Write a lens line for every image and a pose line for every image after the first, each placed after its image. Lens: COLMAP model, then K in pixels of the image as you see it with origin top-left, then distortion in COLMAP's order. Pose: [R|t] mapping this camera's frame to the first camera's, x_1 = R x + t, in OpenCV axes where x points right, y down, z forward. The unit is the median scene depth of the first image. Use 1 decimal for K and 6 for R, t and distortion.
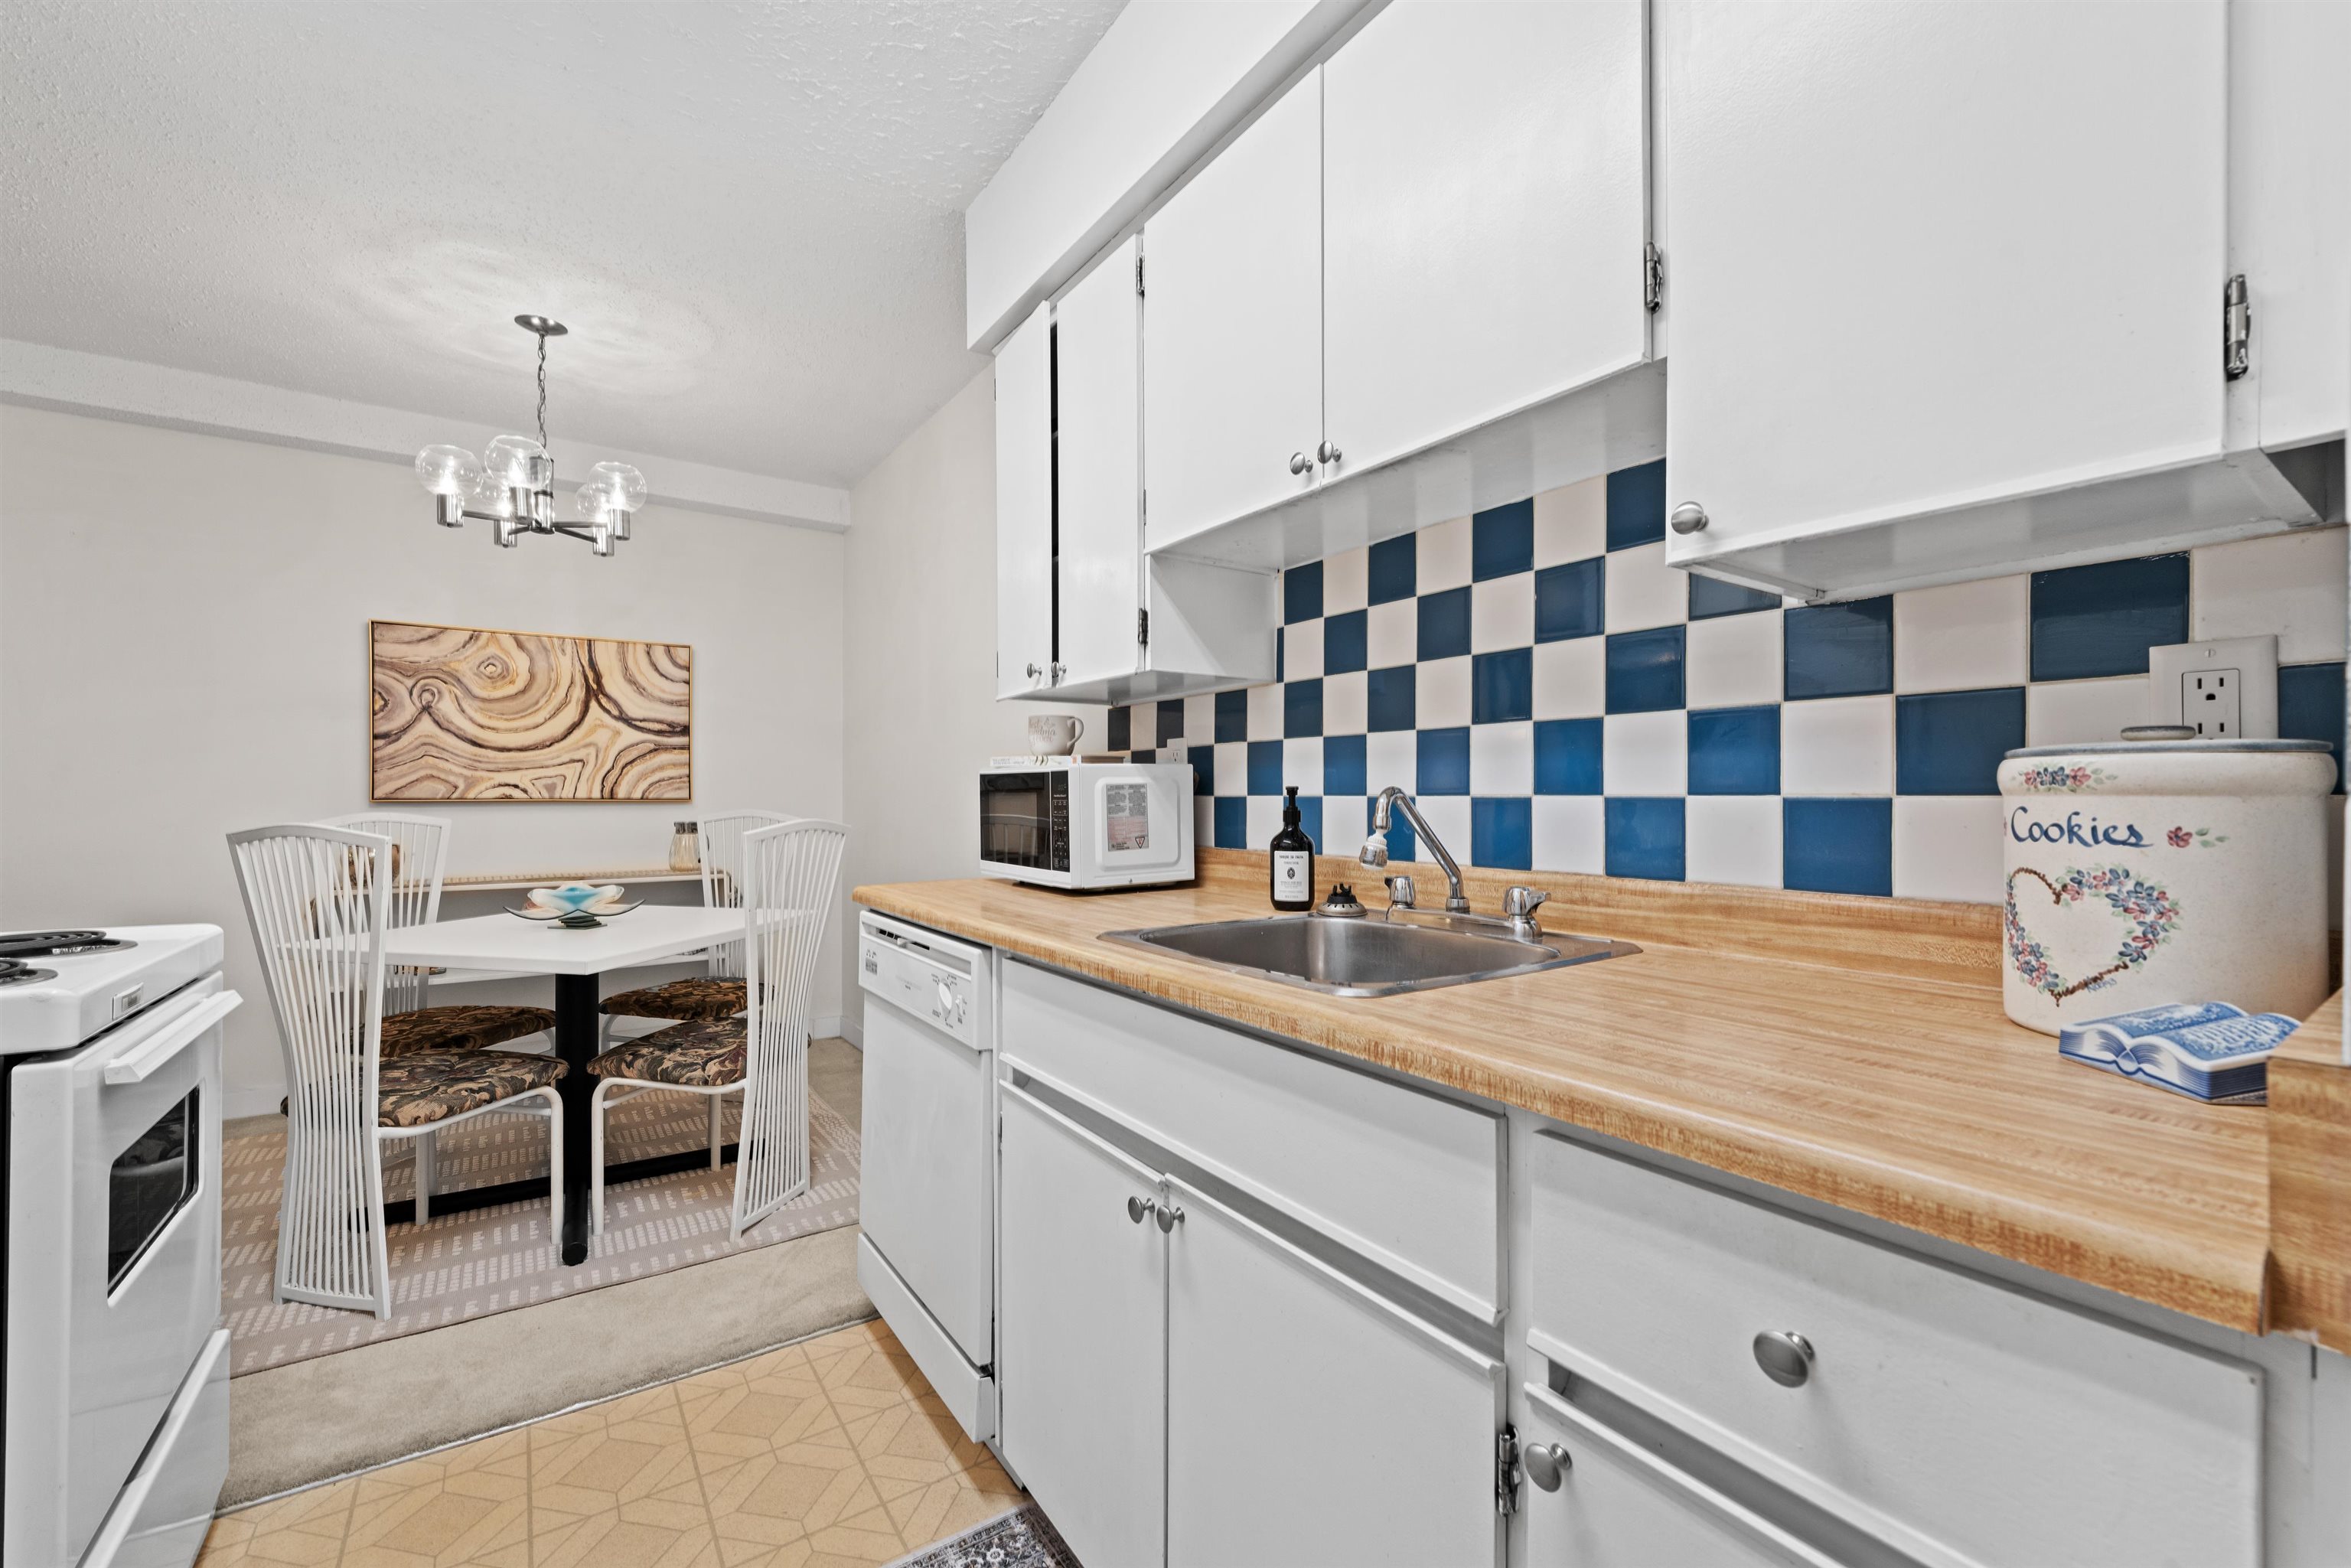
lens RADIAL K [[954.1, 0, 1181.3], [0, 954.1, 791.9], [0, 0, 1]] dist [0.001593, -0.001986]
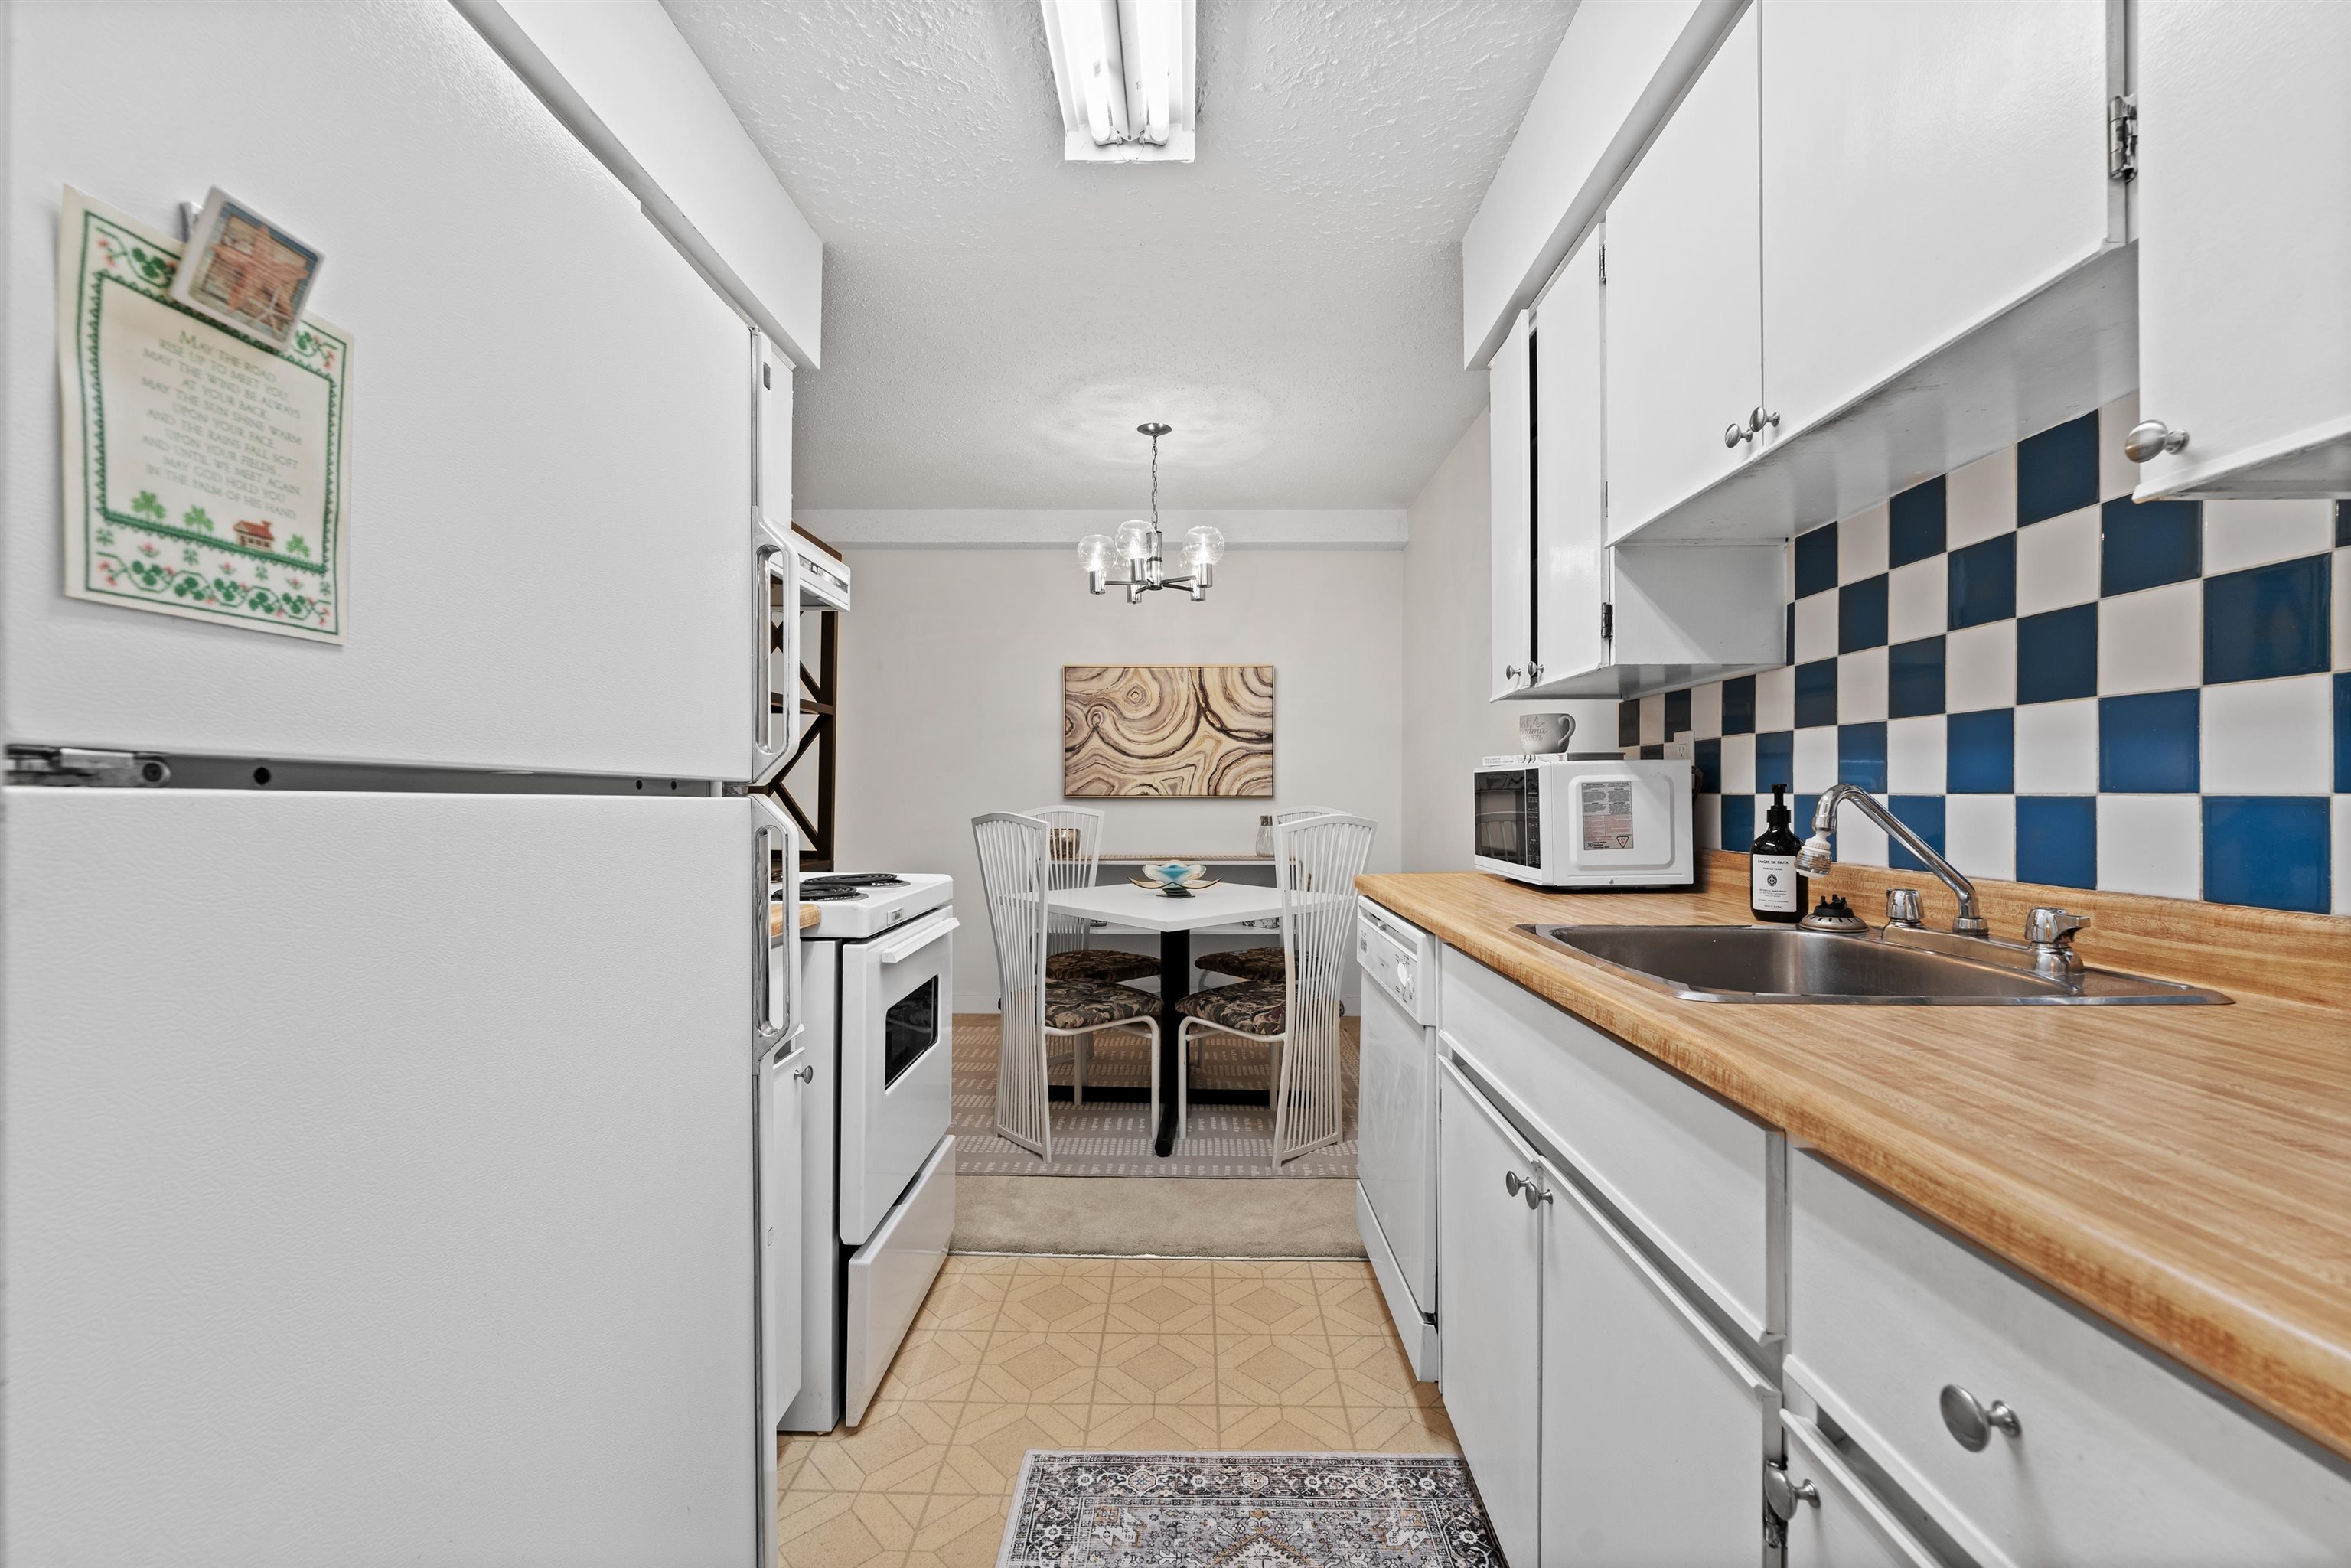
lens RADIAL K [[954.1, 0, 1185.4], [0, 954.1, 785.6], [0, 0, 1]] dist [0.001593, -0.001986]
pose [[0.817973, -0.004189, -0.575242, 0.176691], [0.001655, 0.999986, -0.004929, -0.000057], [0.575255, 0.003079, 0.817968, -0.052057]]
